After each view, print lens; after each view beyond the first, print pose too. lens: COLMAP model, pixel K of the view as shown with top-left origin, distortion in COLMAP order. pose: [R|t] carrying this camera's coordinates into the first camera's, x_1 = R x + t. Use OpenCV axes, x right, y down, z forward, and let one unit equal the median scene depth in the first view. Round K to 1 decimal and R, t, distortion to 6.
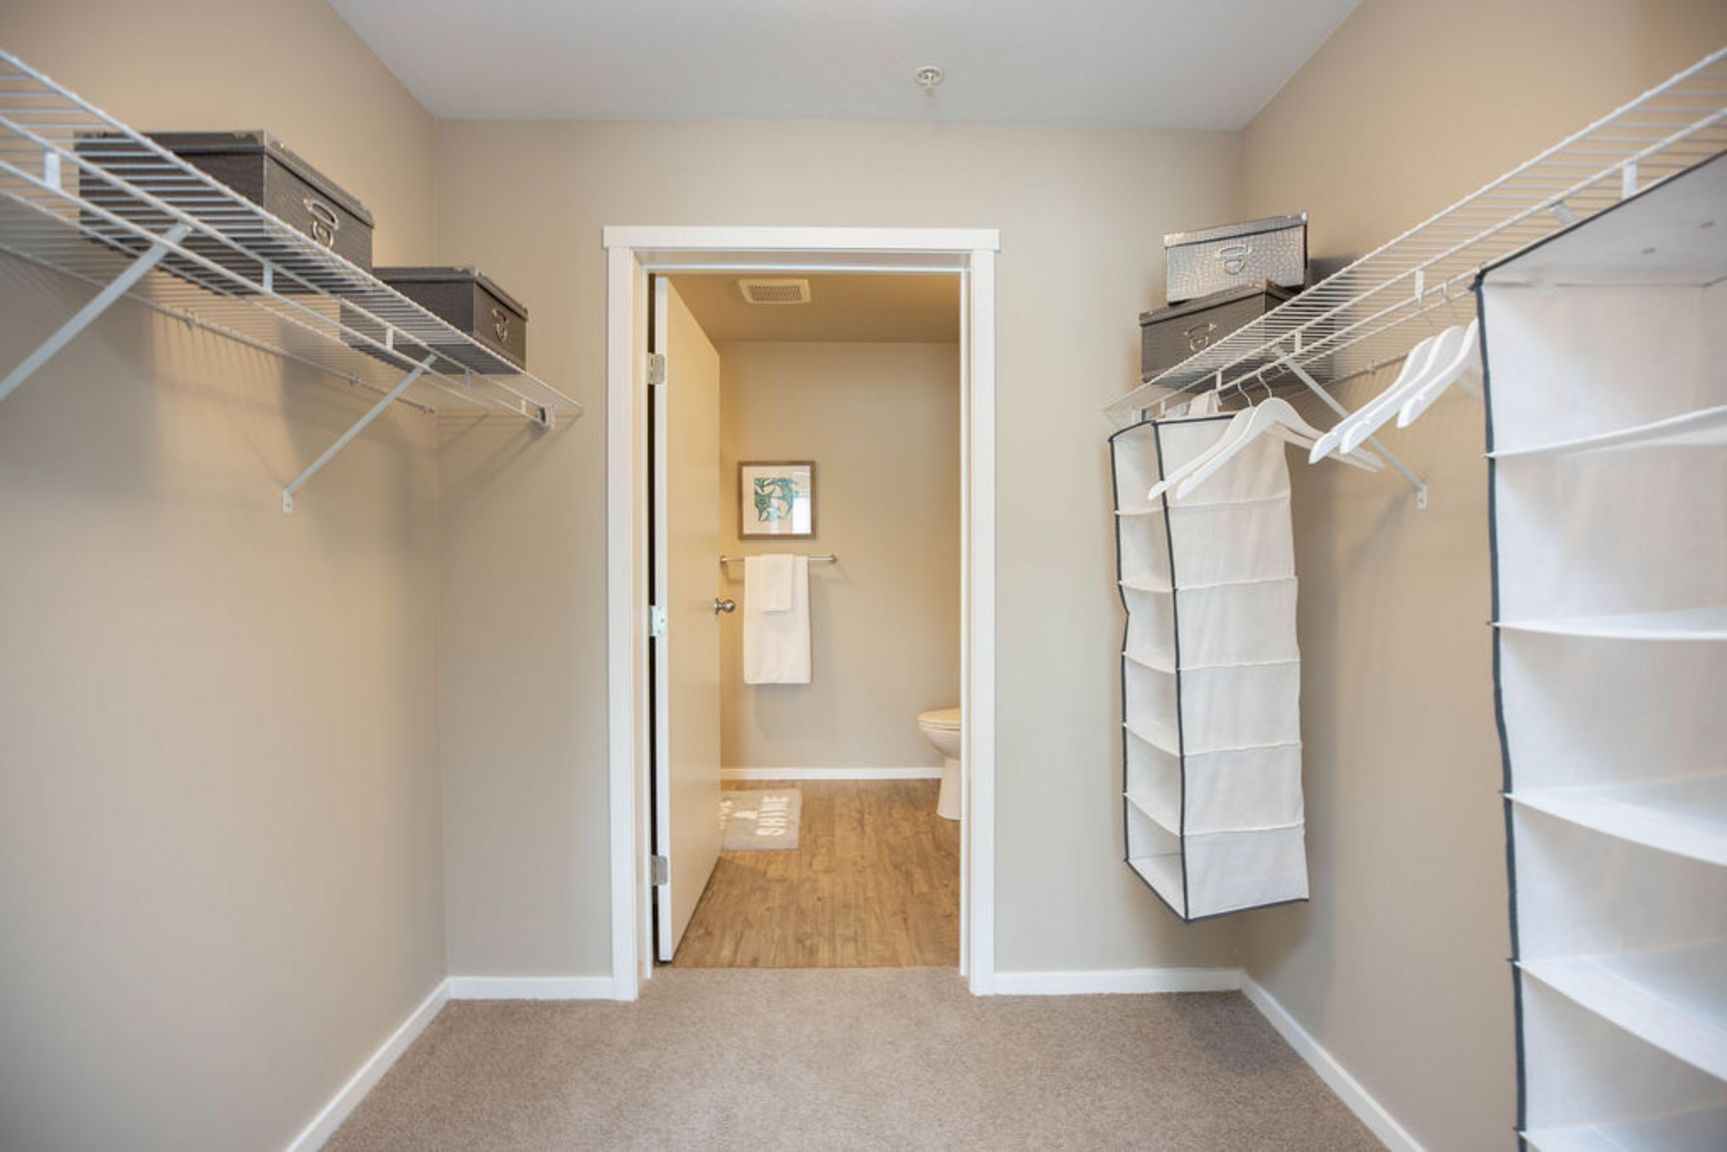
lens RADIAL K [[827.7, 0, 859.4], [0, 827.7, 574.8], [0, 0, 1]] dist [-0.014501, 0.000113]
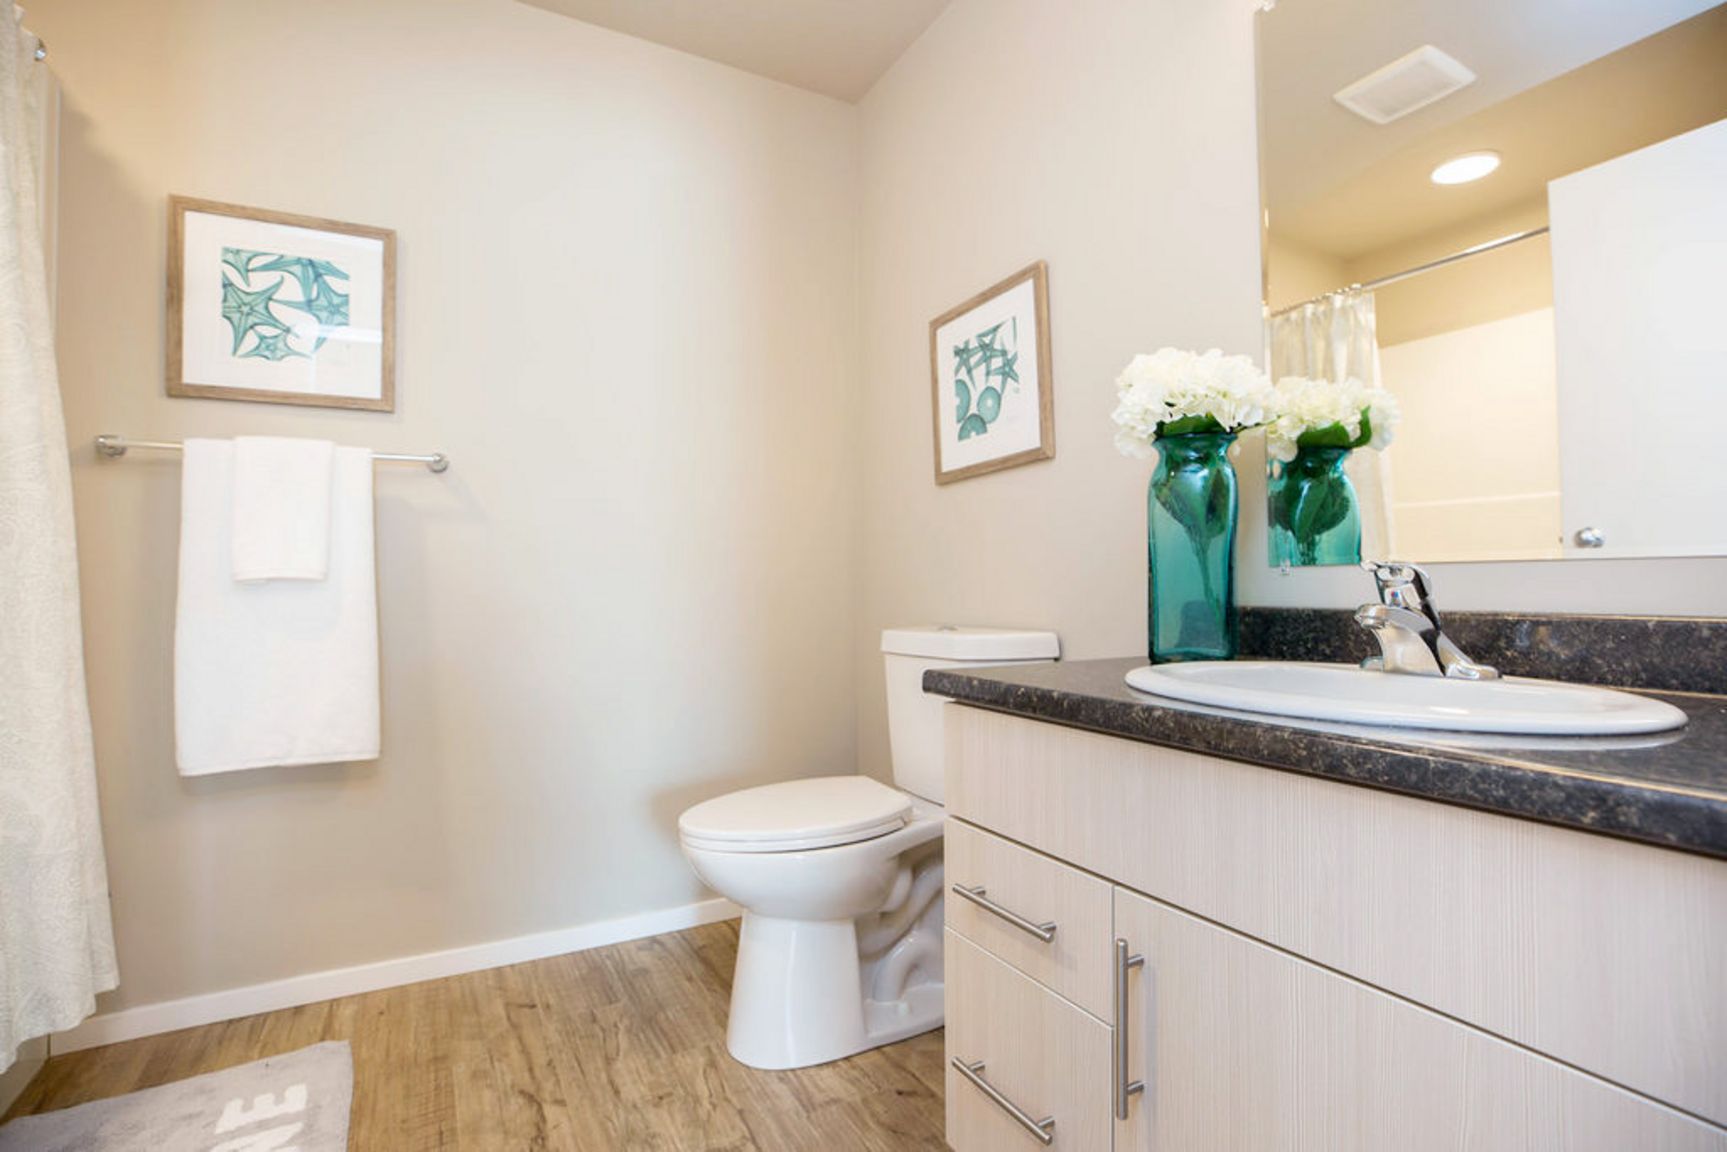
lens RADIAL K [[827.7, 0, 861.7], [0, 827.7, 576.8], [0, 0, 1]] dist [-0.014501, 0.000113]
pose [[0.890995, 0.005634, 0.453978, -0.031621], [0.006786, 0.999646, -0.025725, 0.053713], [-0.453962, 0.026002, 0.890642, 0.523948]]
